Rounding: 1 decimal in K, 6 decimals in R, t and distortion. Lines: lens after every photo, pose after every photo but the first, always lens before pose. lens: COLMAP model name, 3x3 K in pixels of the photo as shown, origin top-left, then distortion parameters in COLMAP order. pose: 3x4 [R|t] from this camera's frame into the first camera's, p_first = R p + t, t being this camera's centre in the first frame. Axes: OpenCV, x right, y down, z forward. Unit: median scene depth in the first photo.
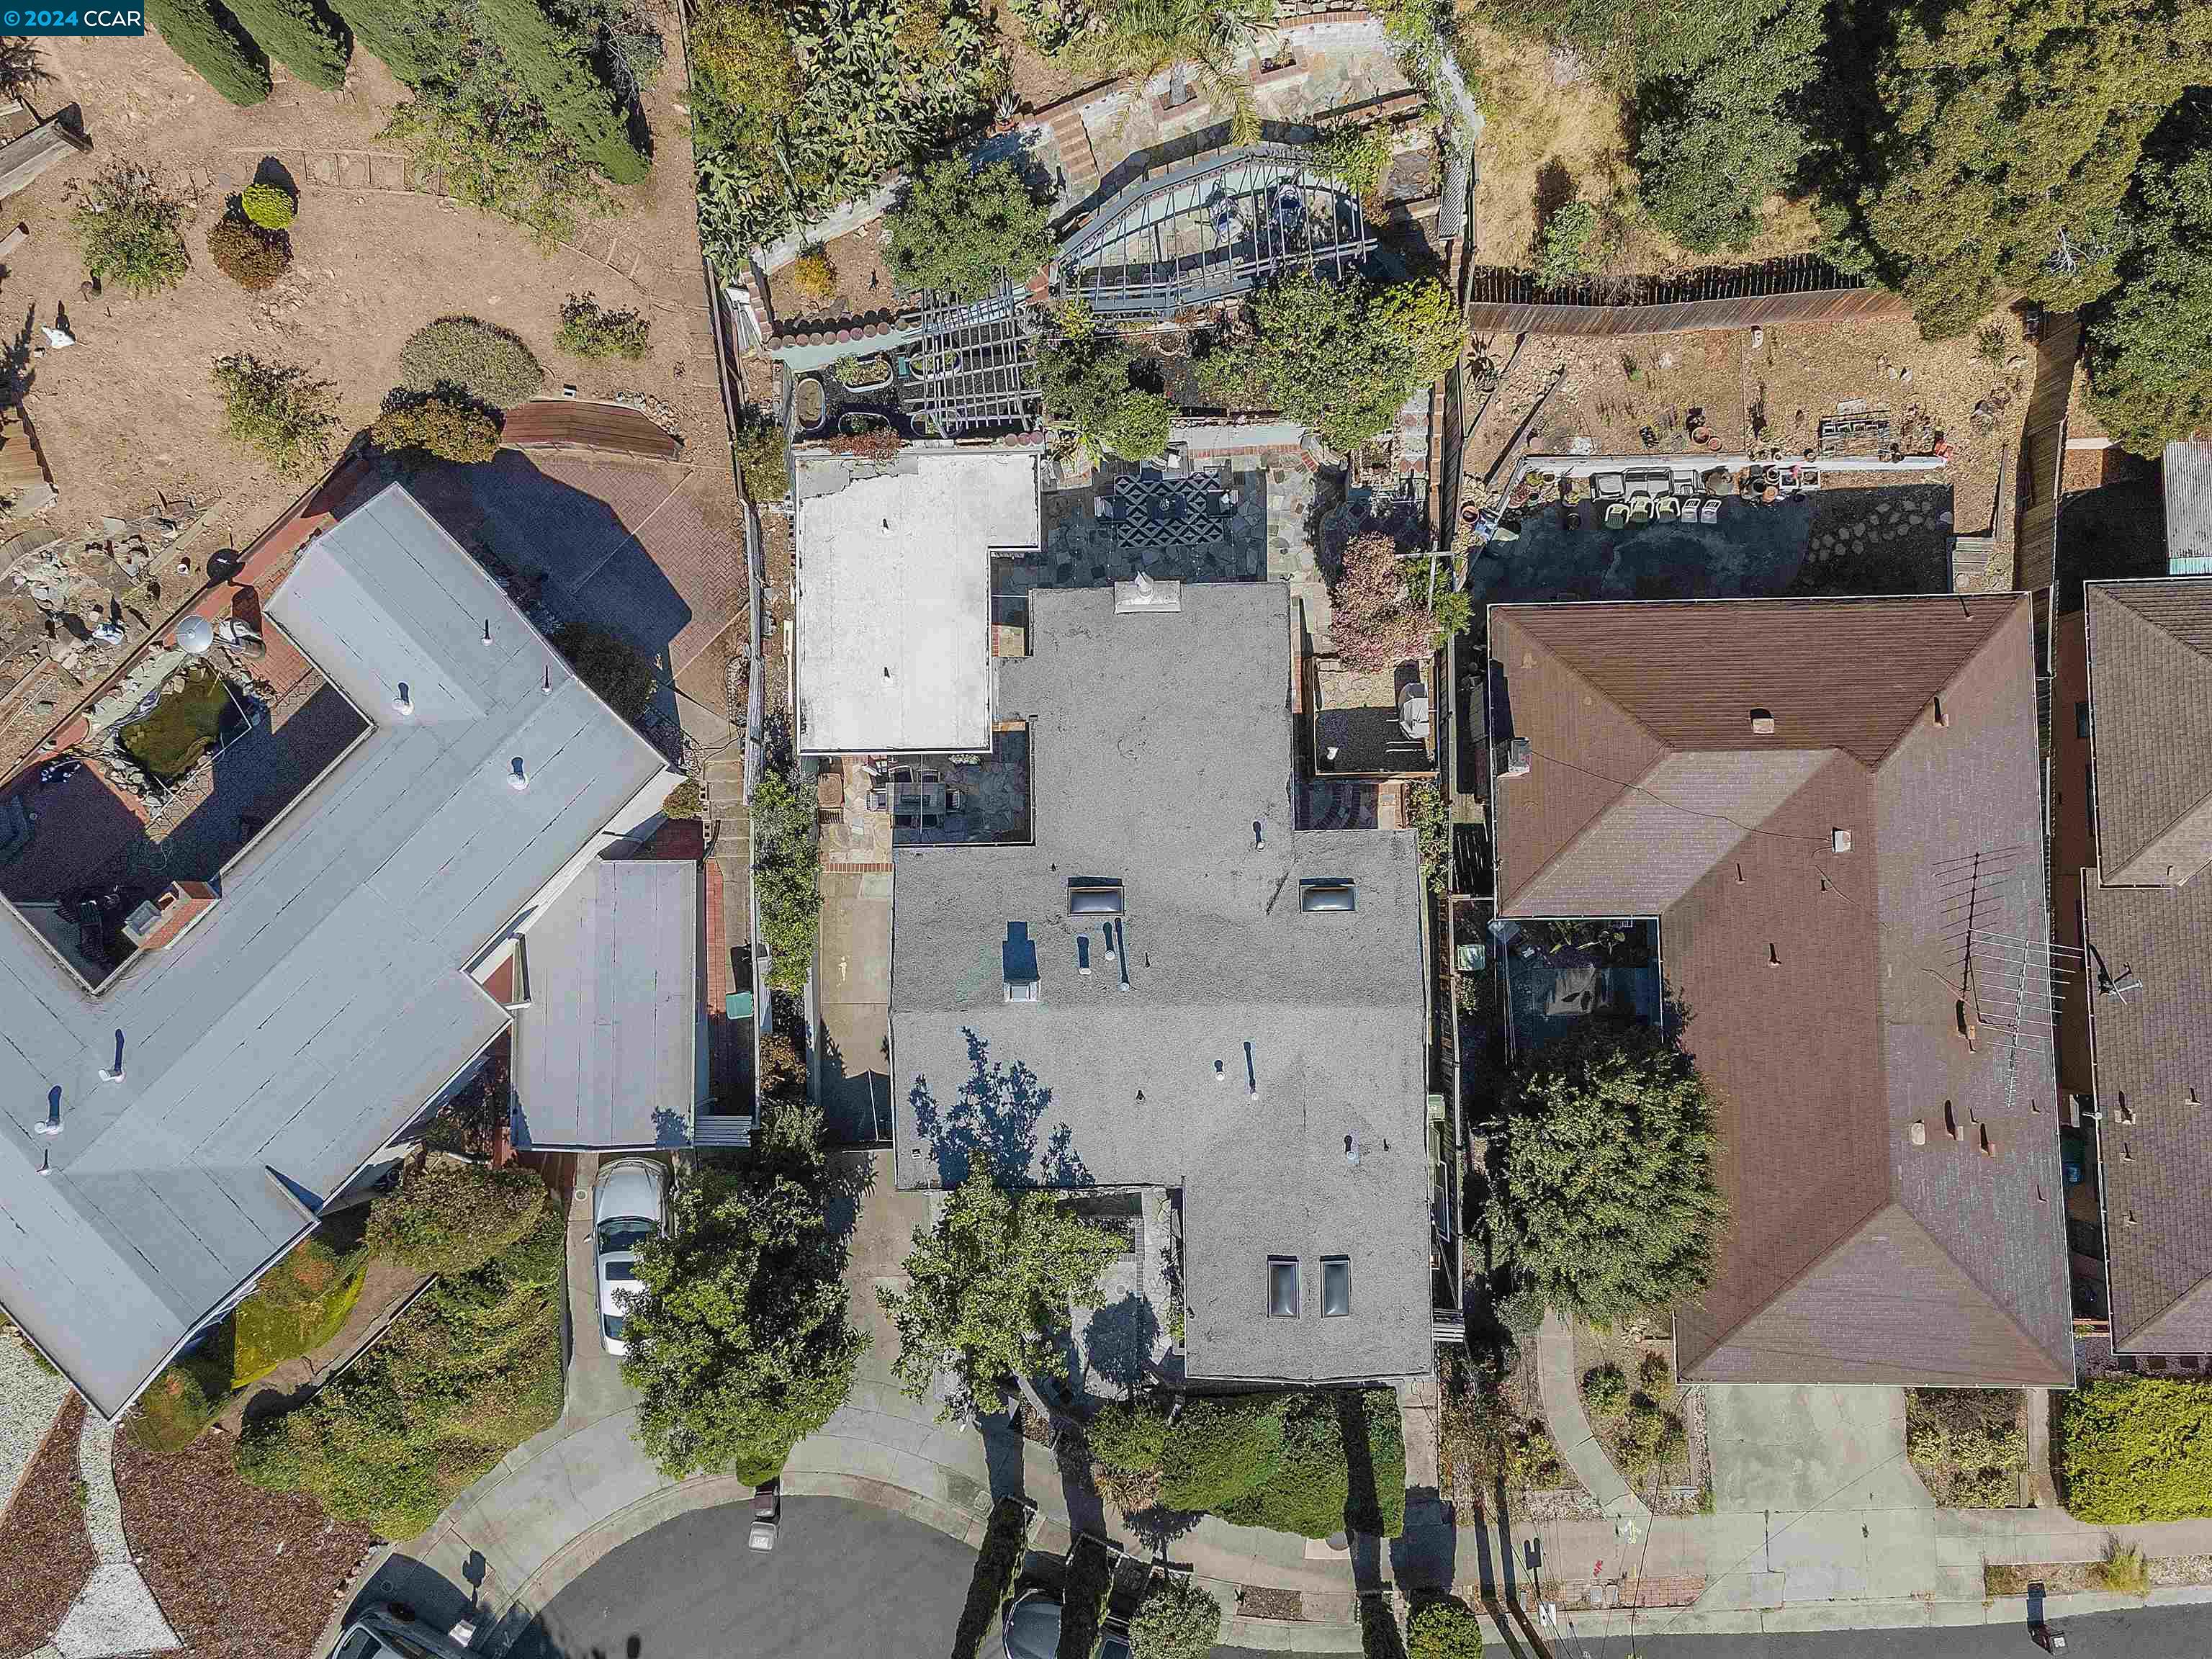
lens RADIAL K [[1543.6, 0, 1149.0], [0, 1543.6, 823.3], [0, 0, 1]] dist [0.052742, -0.031419]
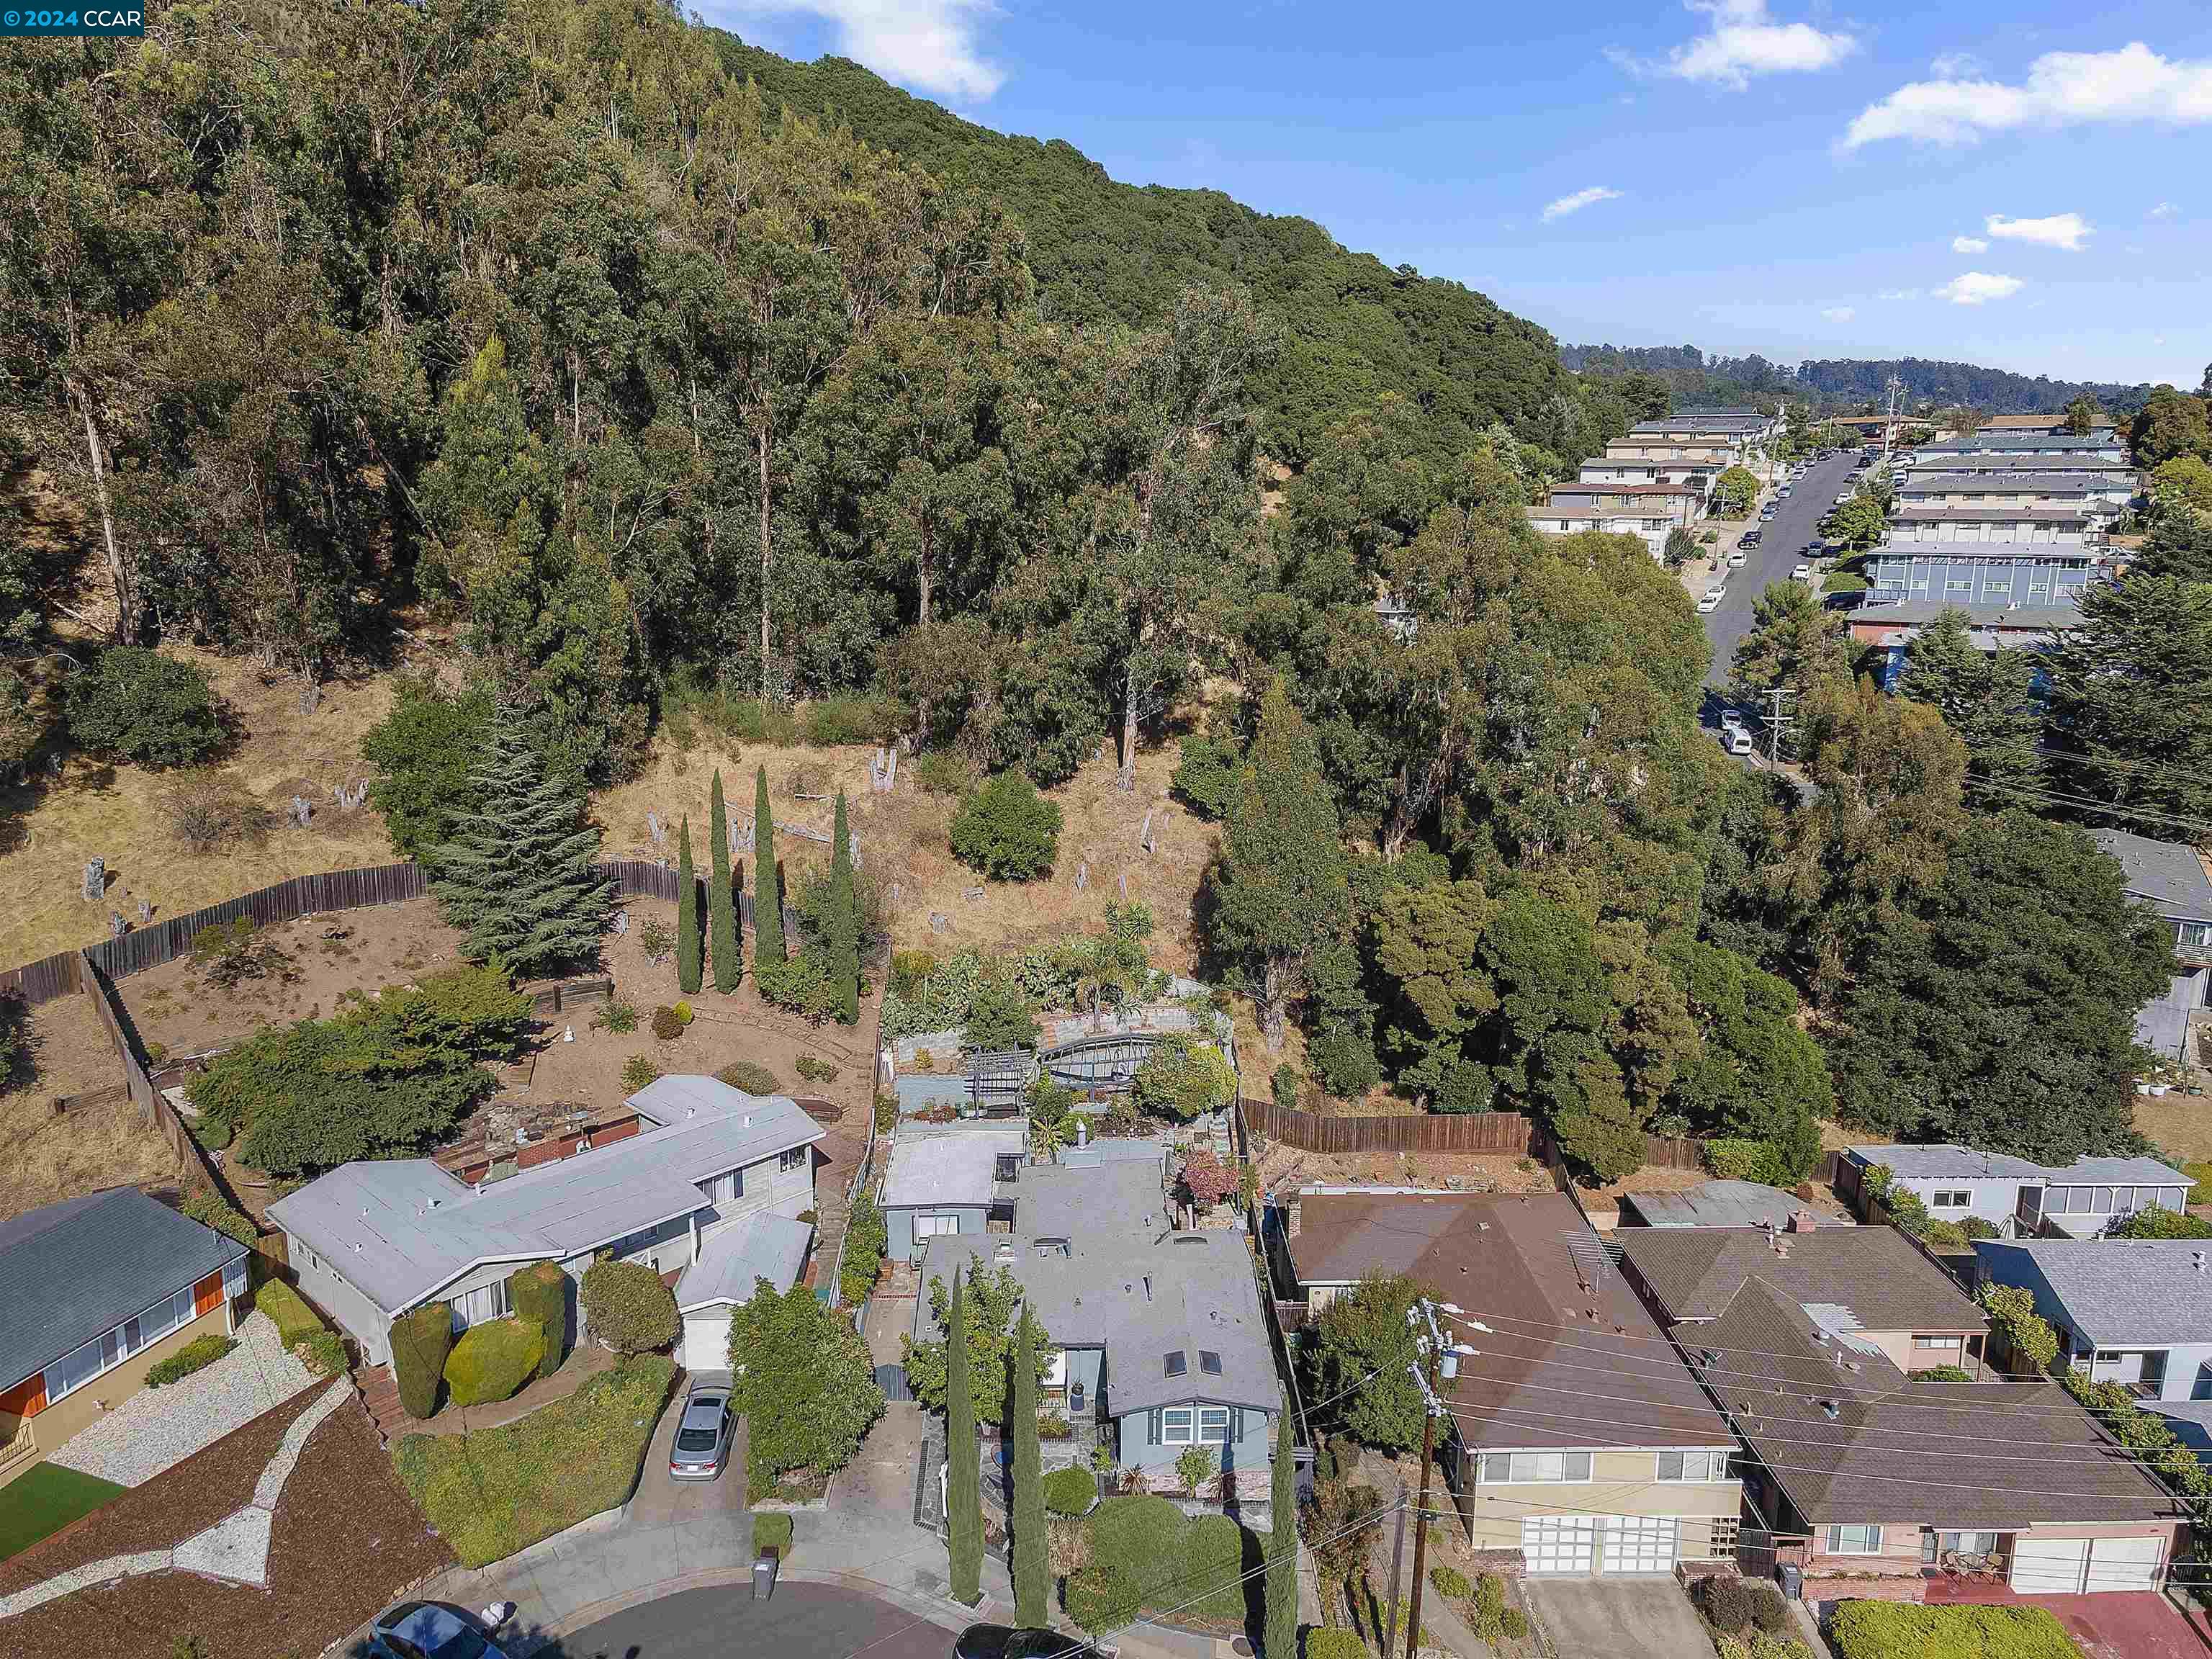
lens RADIAL K [[1543.6, 0, 1149.0], [0, 1543.6, 823.3], [0, 0, 1]] dist [0.052742, -0.031419]
pose [[0.998262, 0.028821, 0.051395, -0.028234], [0.040224, 0.304078, -0.951798, 1.508820], [-0.043060, 0.952211, 0.302390, 0.068581]]
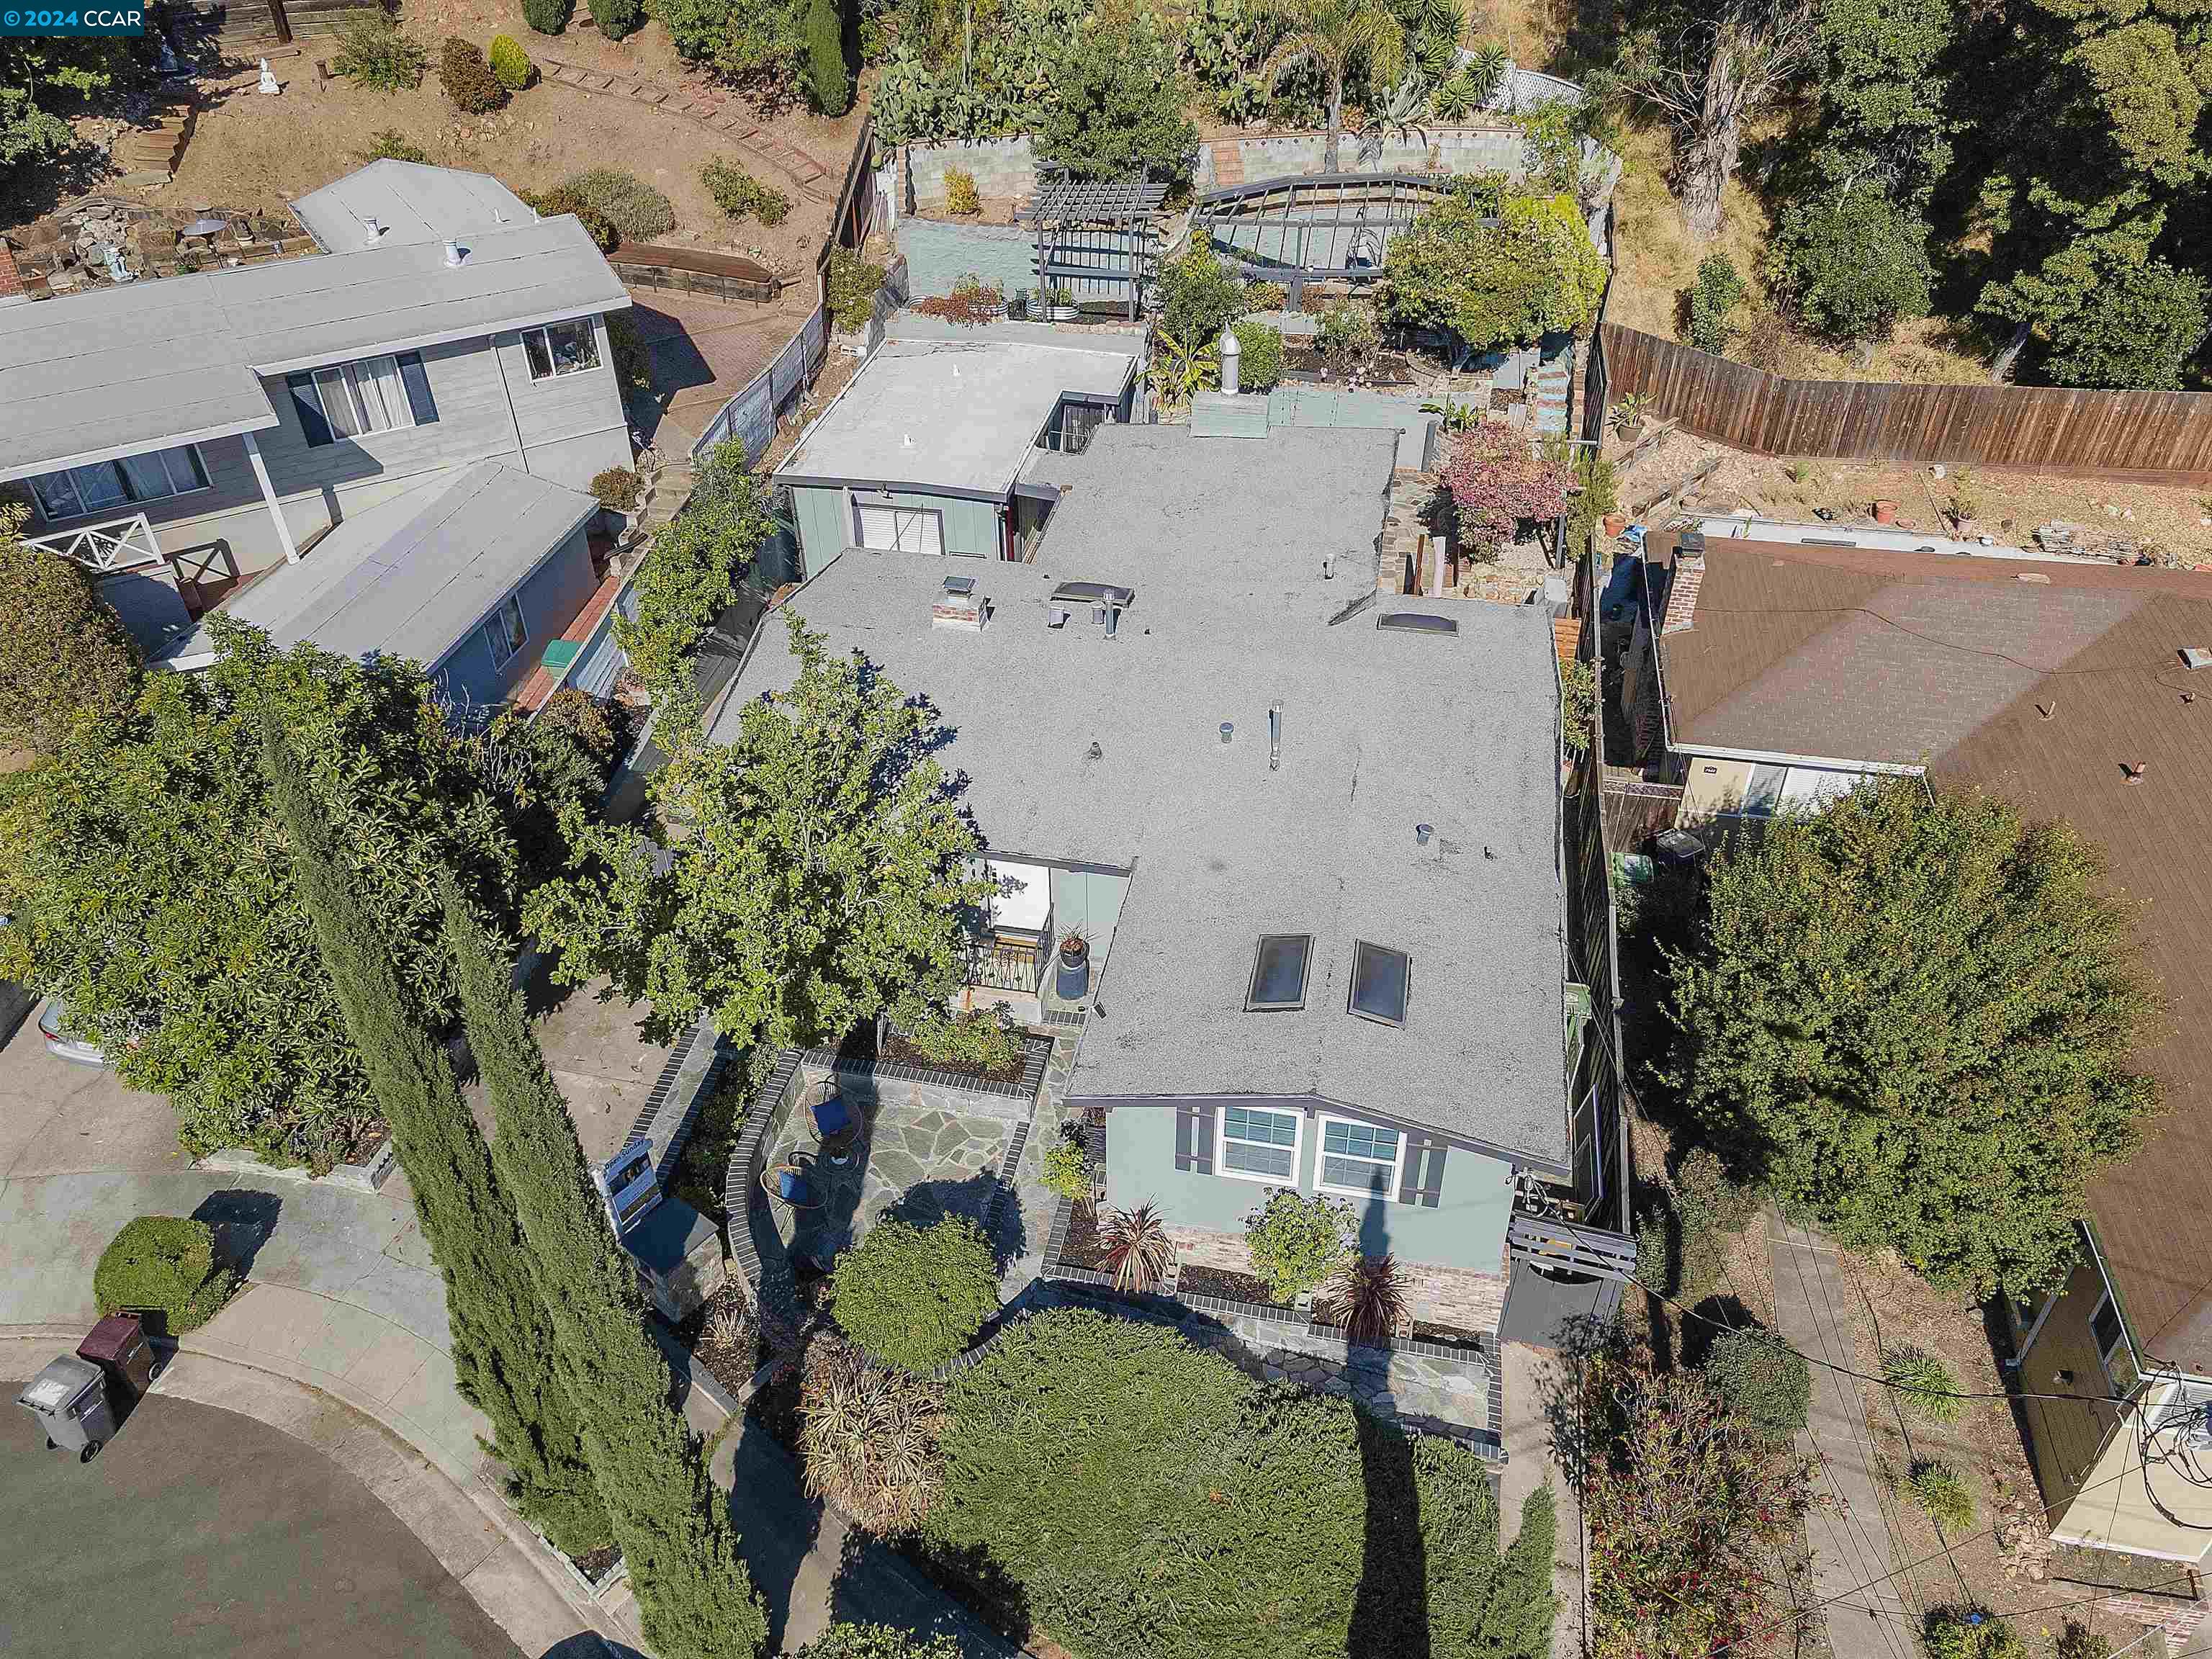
lens RADIAL K [[1543.6, 0, 1149.0], [0, 1543.6, 823.3], [0, 0, 1]] dist [0.052742, -0.031419]
pose [[0.980759, 0.137757, -0.138327, 0.106186], [-0.195162, 0.674411, -0.712097, 0.633993], [-0.004807, 0.725392, 0.688319, 0.588336]]
